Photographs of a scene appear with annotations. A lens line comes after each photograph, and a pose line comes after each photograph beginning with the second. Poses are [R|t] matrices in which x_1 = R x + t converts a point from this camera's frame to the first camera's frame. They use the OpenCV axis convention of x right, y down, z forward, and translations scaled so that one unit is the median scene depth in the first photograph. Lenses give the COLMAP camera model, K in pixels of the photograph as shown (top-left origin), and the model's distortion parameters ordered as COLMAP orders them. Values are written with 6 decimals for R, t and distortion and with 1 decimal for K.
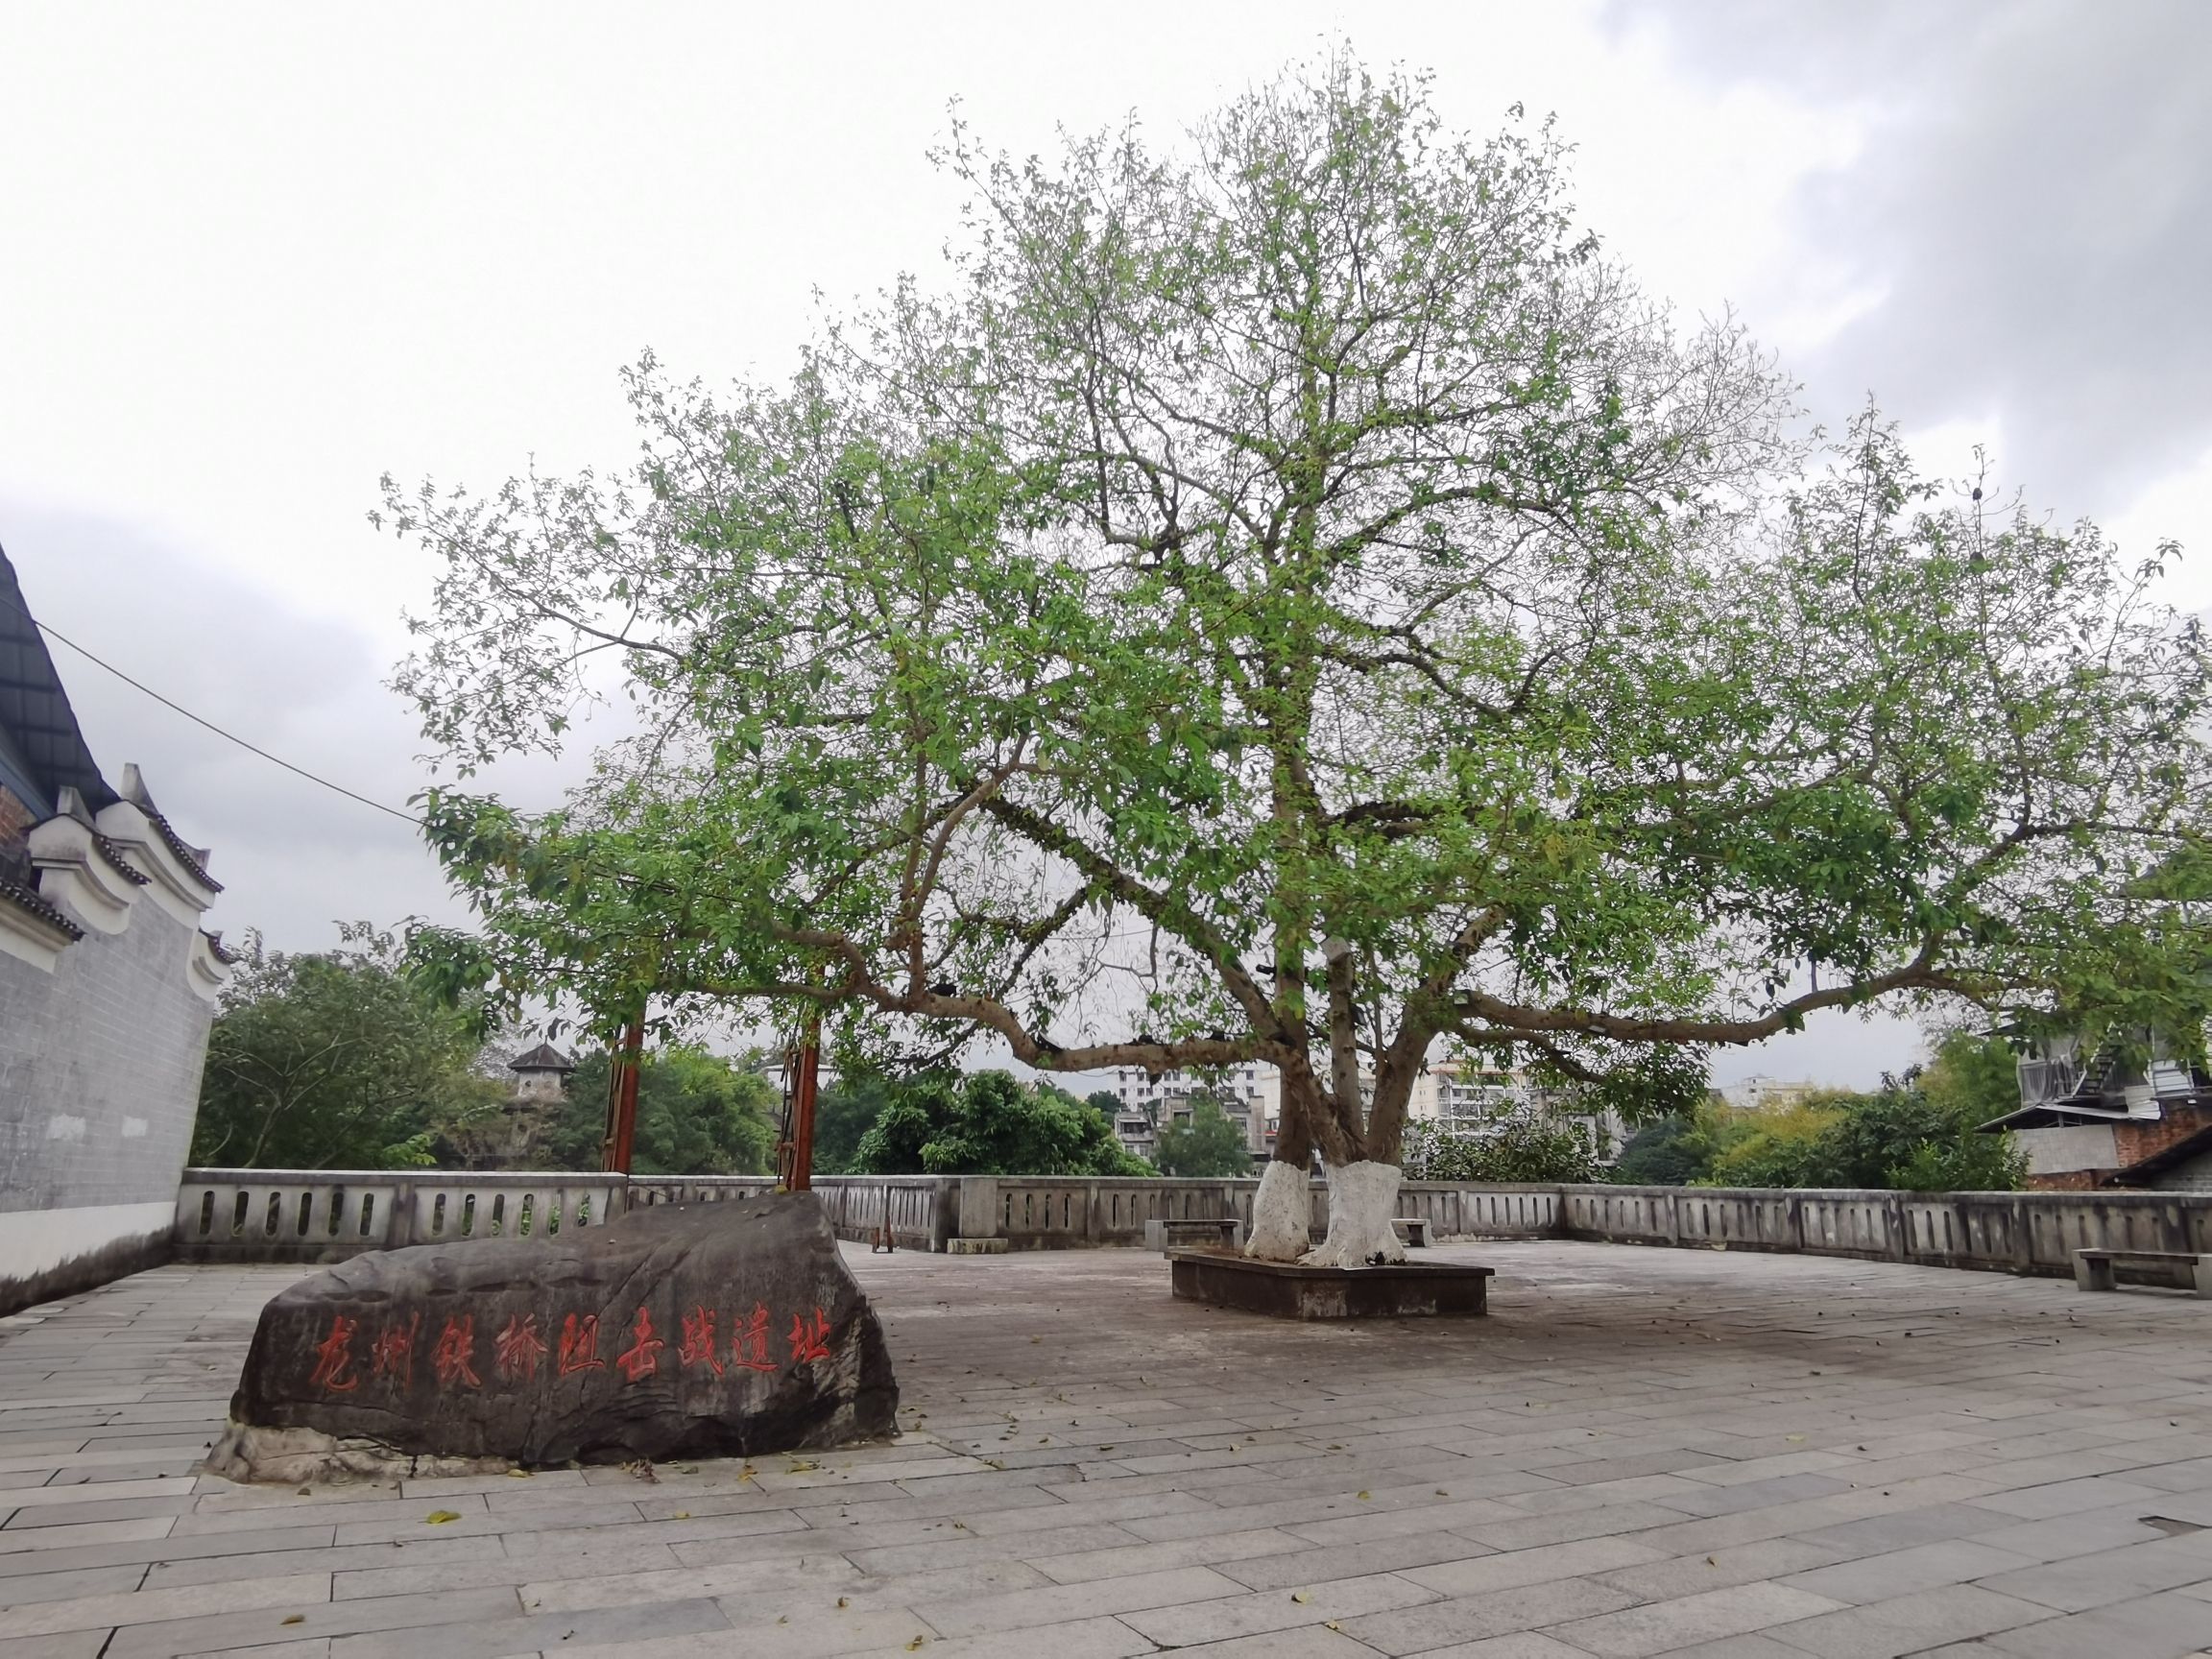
lens RADIAL K [[1390.8, 0, 1116.2], [0, 1390.8, 809.7], [0, 0, 1]] dist [-0.013507, -0.024324]
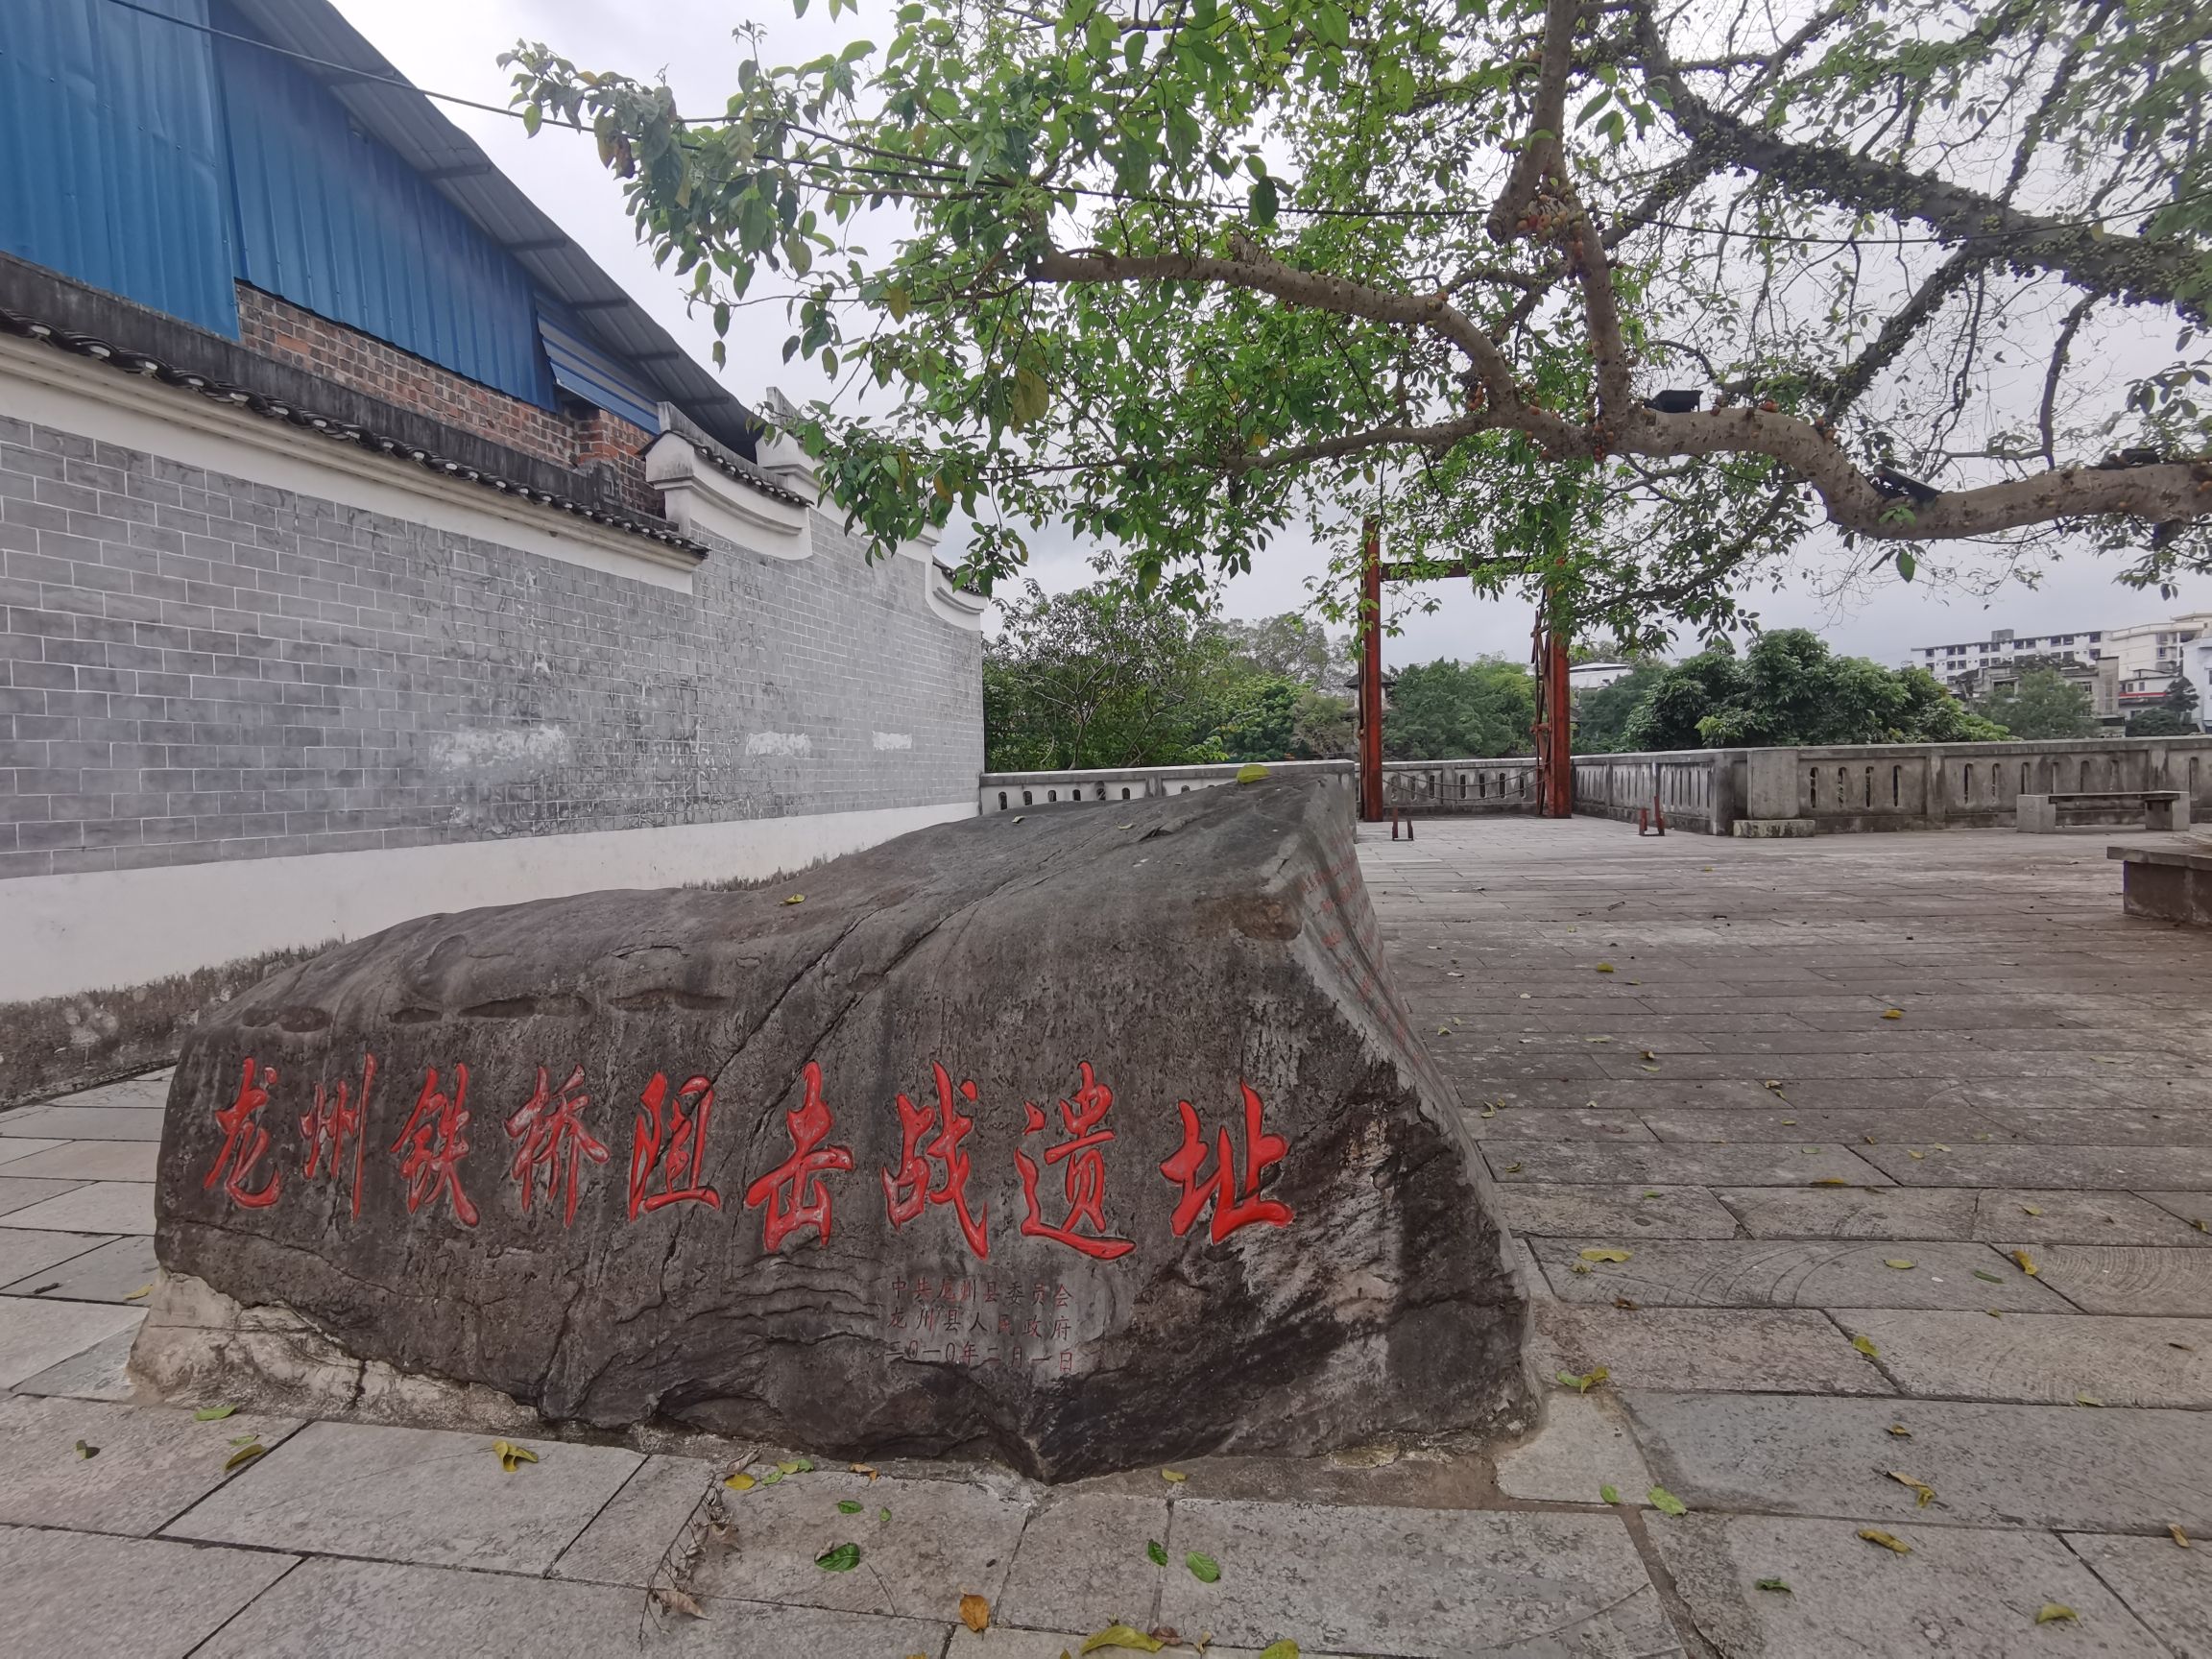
lens RADIAL K [[1103.3, 0, 1110.4], [0, 1103.3, 831.5], [0, 0, 1]] dist [-0.031908, 0.000571]
pose [[0.801248, -0.000740, -0.598332, -0.036834], [0.188444, 0.949420, 0.251179, 0.105028], [0.567883, -0.314009, 0.760860, 0.376985]]
